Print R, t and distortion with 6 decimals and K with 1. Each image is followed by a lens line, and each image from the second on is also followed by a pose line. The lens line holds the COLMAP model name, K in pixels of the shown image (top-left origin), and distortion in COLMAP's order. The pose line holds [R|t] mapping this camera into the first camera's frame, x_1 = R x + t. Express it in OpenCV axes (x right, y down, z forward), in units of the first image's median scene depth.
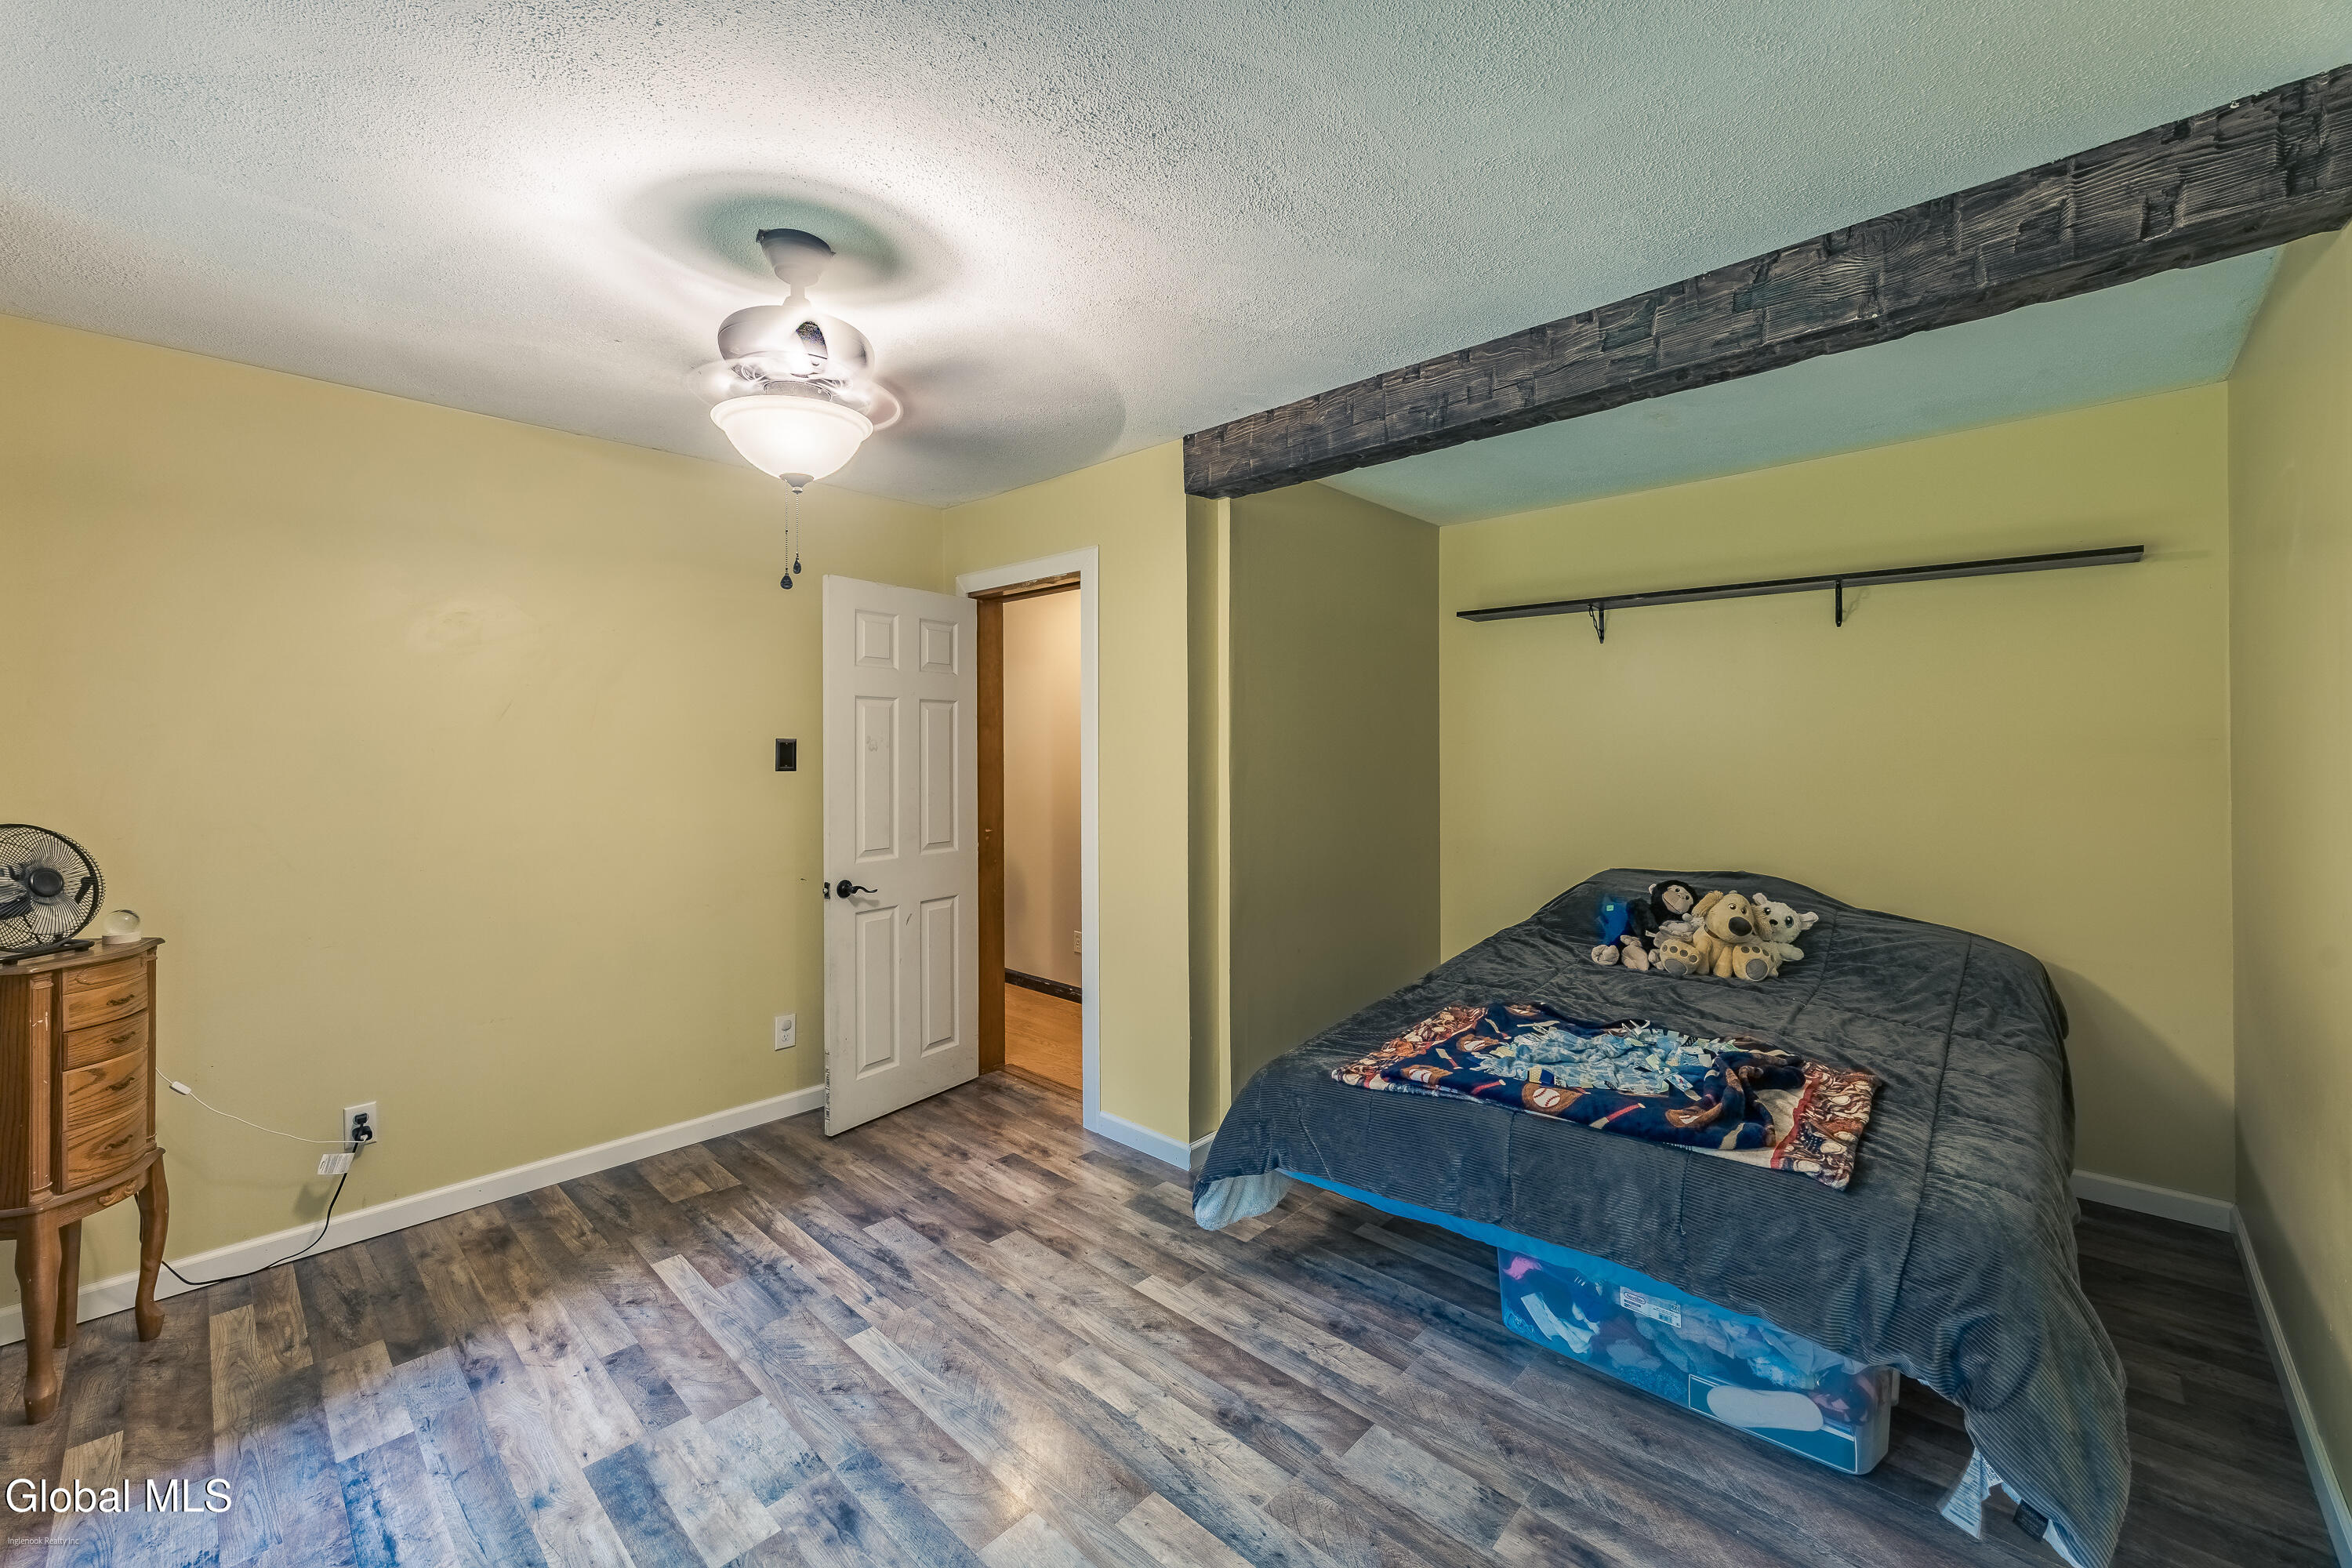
lens RADIAL K [[937.5, 0, 1187.3], [0, 937.5, 740.7], [0, 0, 1]] dist [-0.001911, 0.002051]
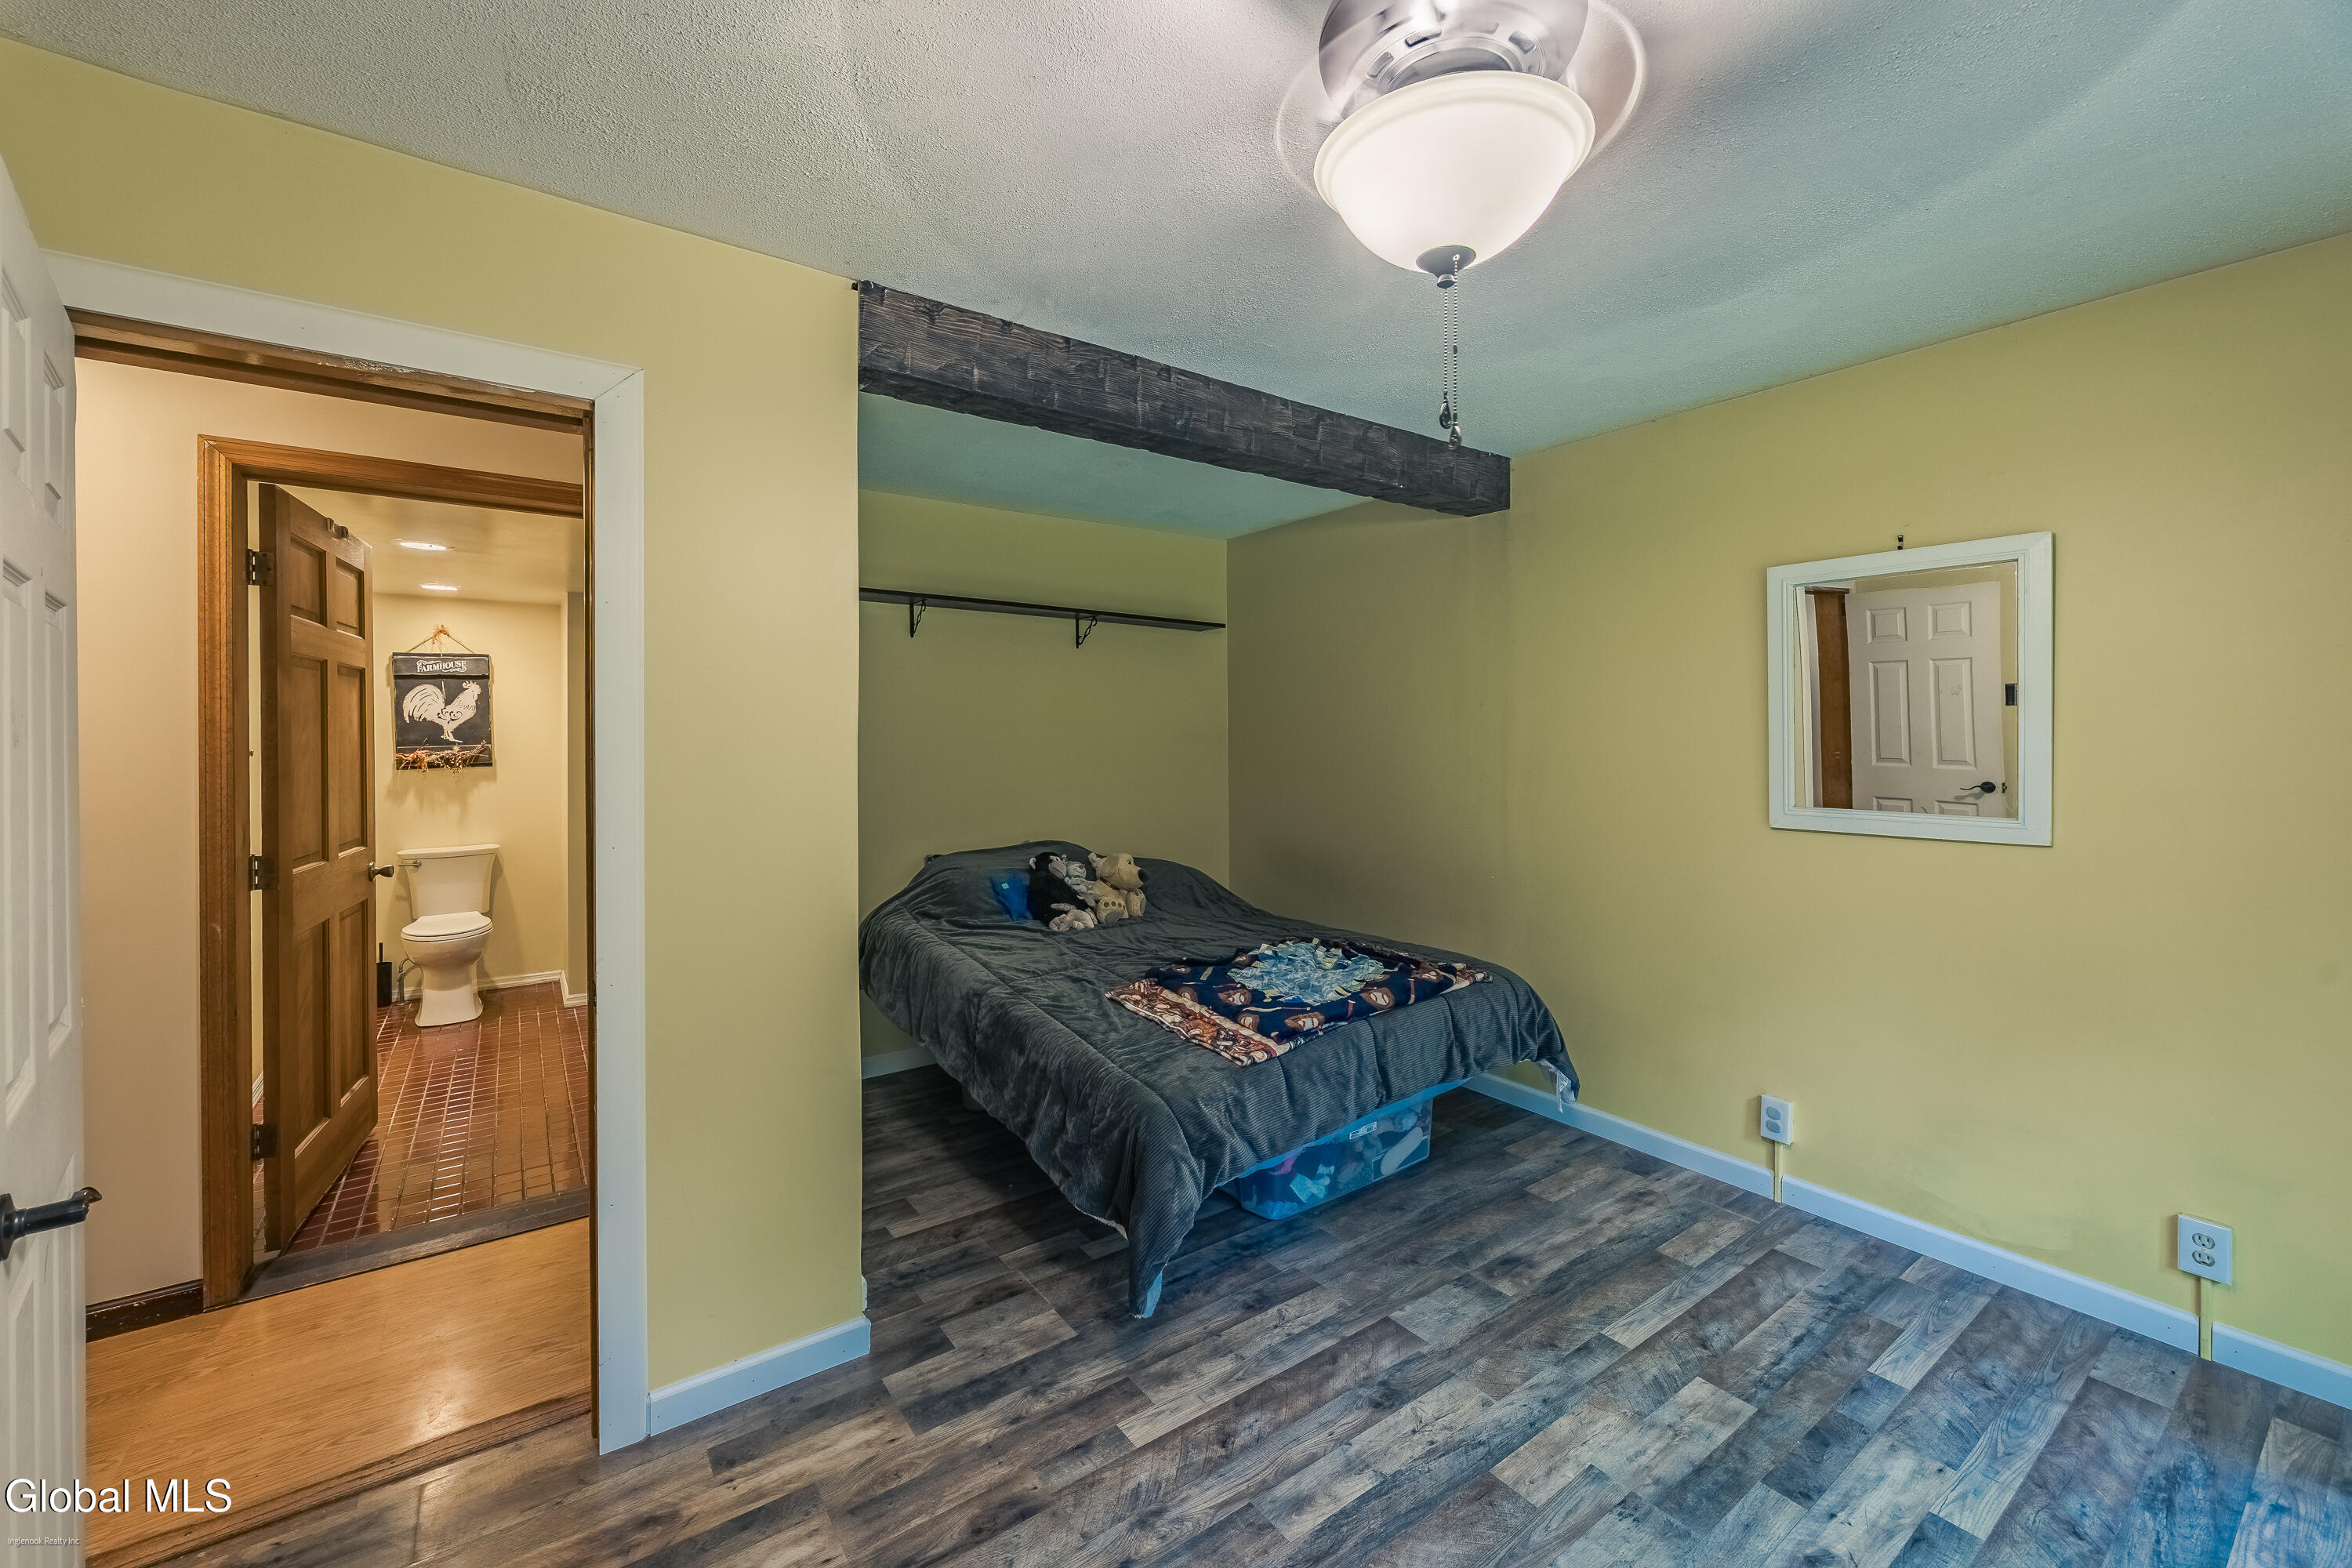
lens RADIAL K [[937.5, 0, 1153.2], [0, 937.5, 743.0], [0, 0, 1]] dist [-0.001911, 0.002051]
pose [[0.211027, -0.005402, 0.977465, -0.934146], [-0.006391, 0.999956, 0.006906, 0.005482], [-0.977459, -0.007704, 0.210983, 0.973207]]
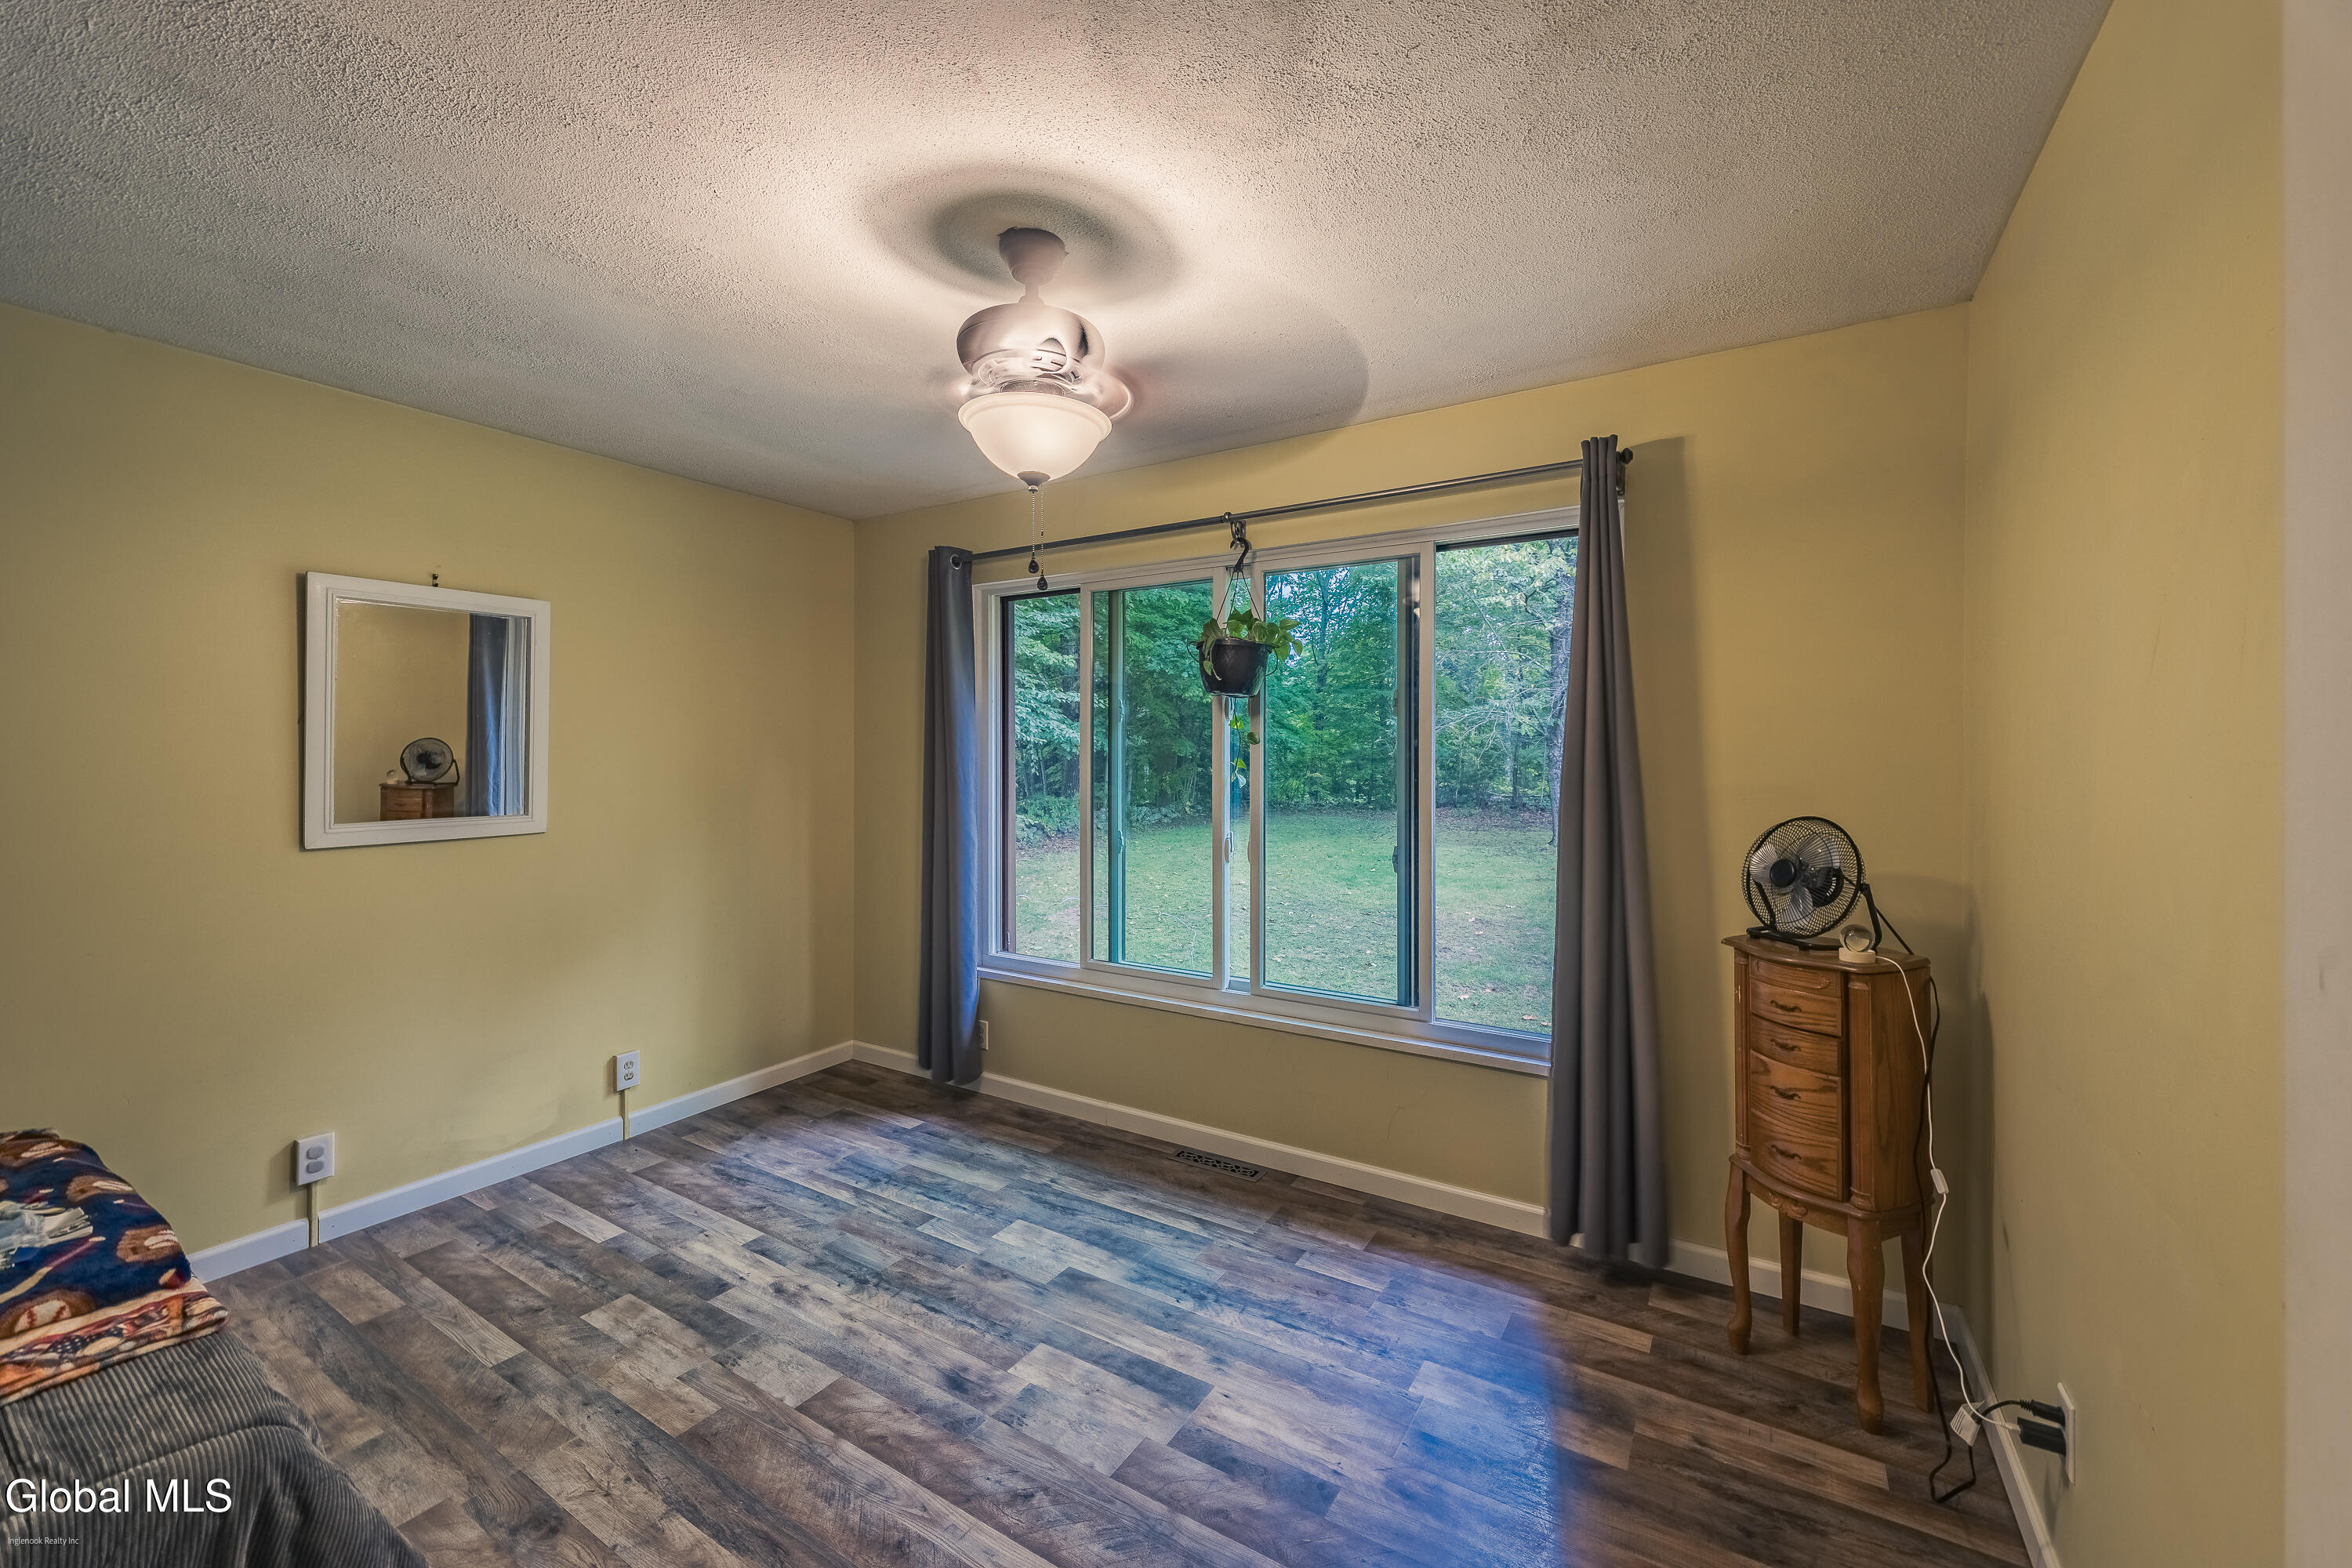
lens RADIAL K [[937.5, 0, 1179.7], [0, 937.5, 766.4], [0, 0, 1]] dist [-0.001911, 0.002051]
pose [[-0.982480, 0.011078, -0.186040, -0.352913], [0.009015, 0.999888, 0.011932, 0.014096], [0.186151, 0.010046, -0.982470, 1.837539]]
